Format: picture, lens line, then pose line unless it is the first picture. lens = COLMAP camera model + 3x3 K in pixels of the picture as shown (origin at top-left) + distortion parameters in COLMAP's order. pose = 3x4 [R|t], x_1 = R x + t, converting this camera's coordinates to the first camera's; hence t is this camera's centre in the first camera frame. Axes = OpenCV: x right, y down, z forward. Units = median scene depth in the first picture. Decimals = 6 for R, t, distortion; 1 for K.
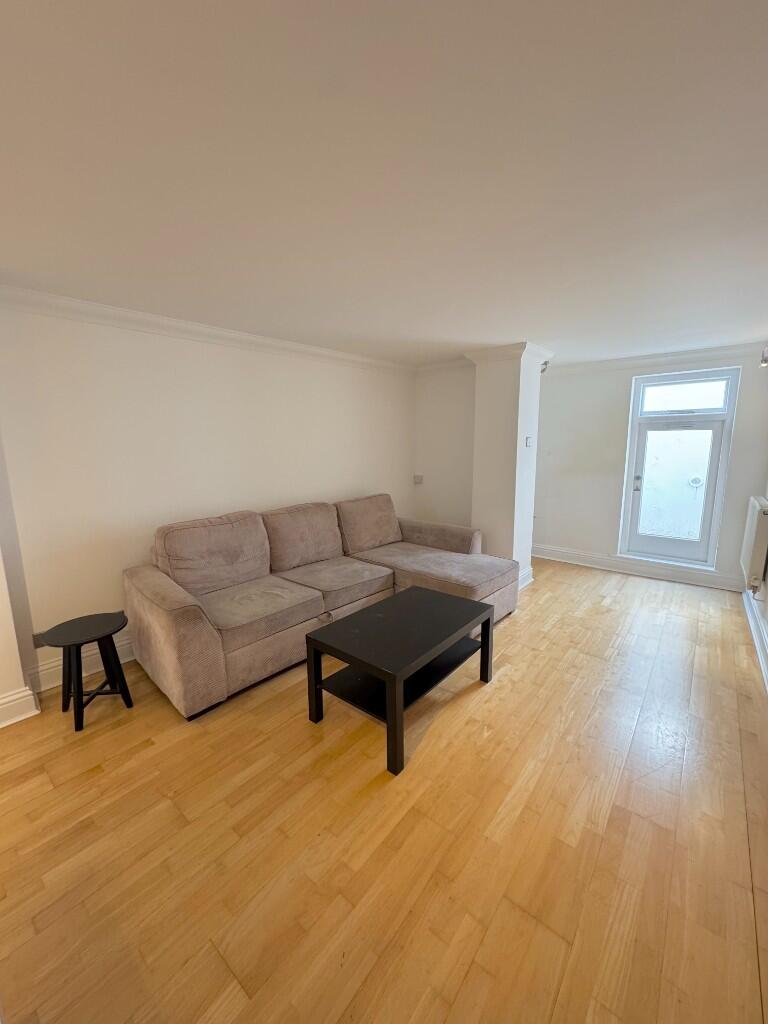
lens RADIAL K [[406.1, 0, 383.0], [0, 406.1, 510.0], [0, 0, 1]] dist [-0.003492, 0.001264]
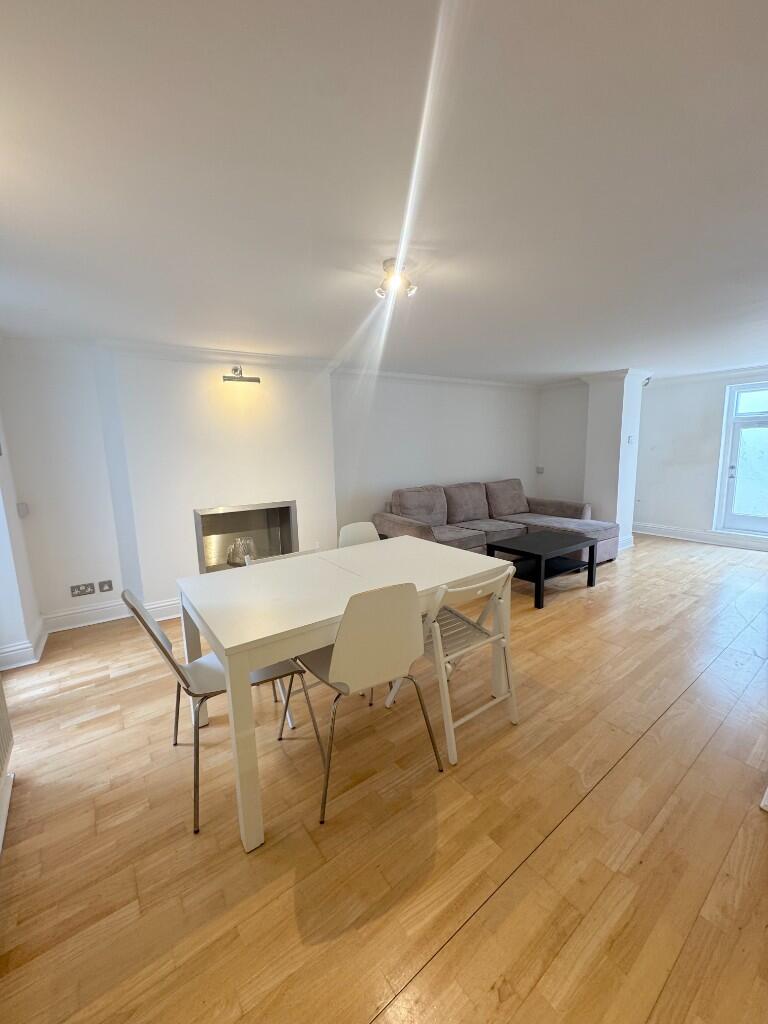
lens RADIAL K [[406.1, 0, 384.8], [0, 406.1, 511.4], [0, 0, 1]] dist [-0.003492, 0.001264]
pose [[0.971168, 0.022076, -0.237370, -0.119002], [-0.023317, 0.999725, -0.002418, 0.101149], [0.237251, 0.007883, 0.971416, -0.541334]]
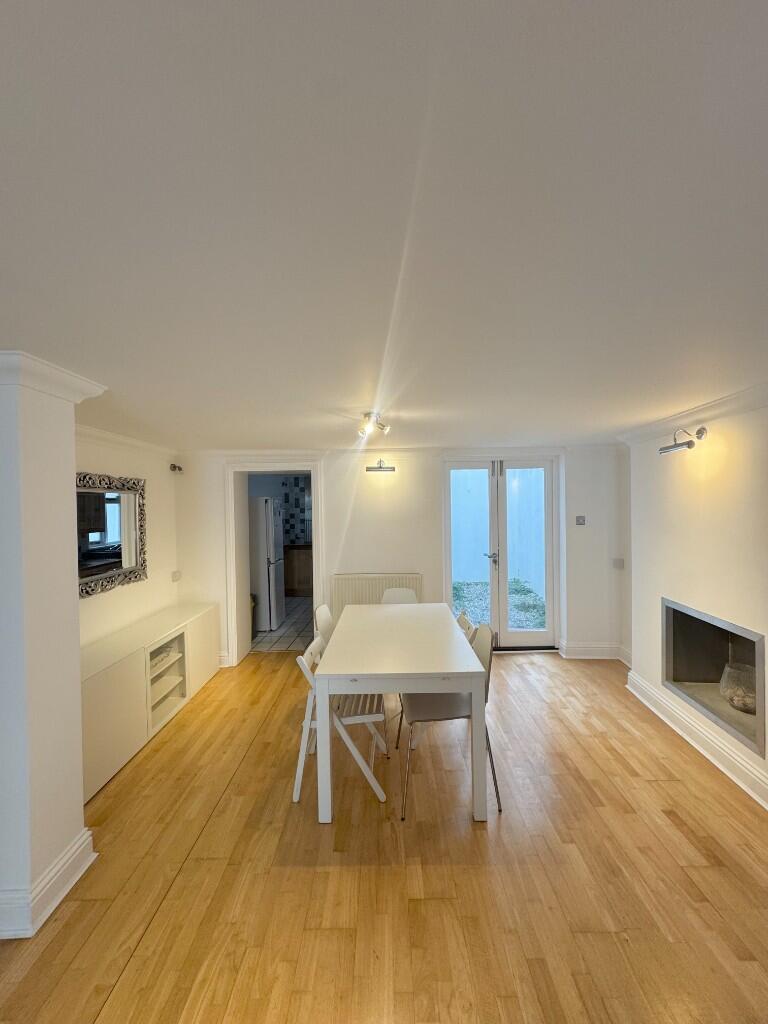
lens RADIAL K [[406.1, 0, 385.1], [0, 406.1, 510.2], [0, 0, 1]] dist [-0.003492, 0.001264]
pose [[-0.775040, 0.032407, -0.631081, 0.209593], [-0.077486, 0.986274, 0.145808, -0.160145], [0.627143, 0.161908, -0.761891, 0.566820]]
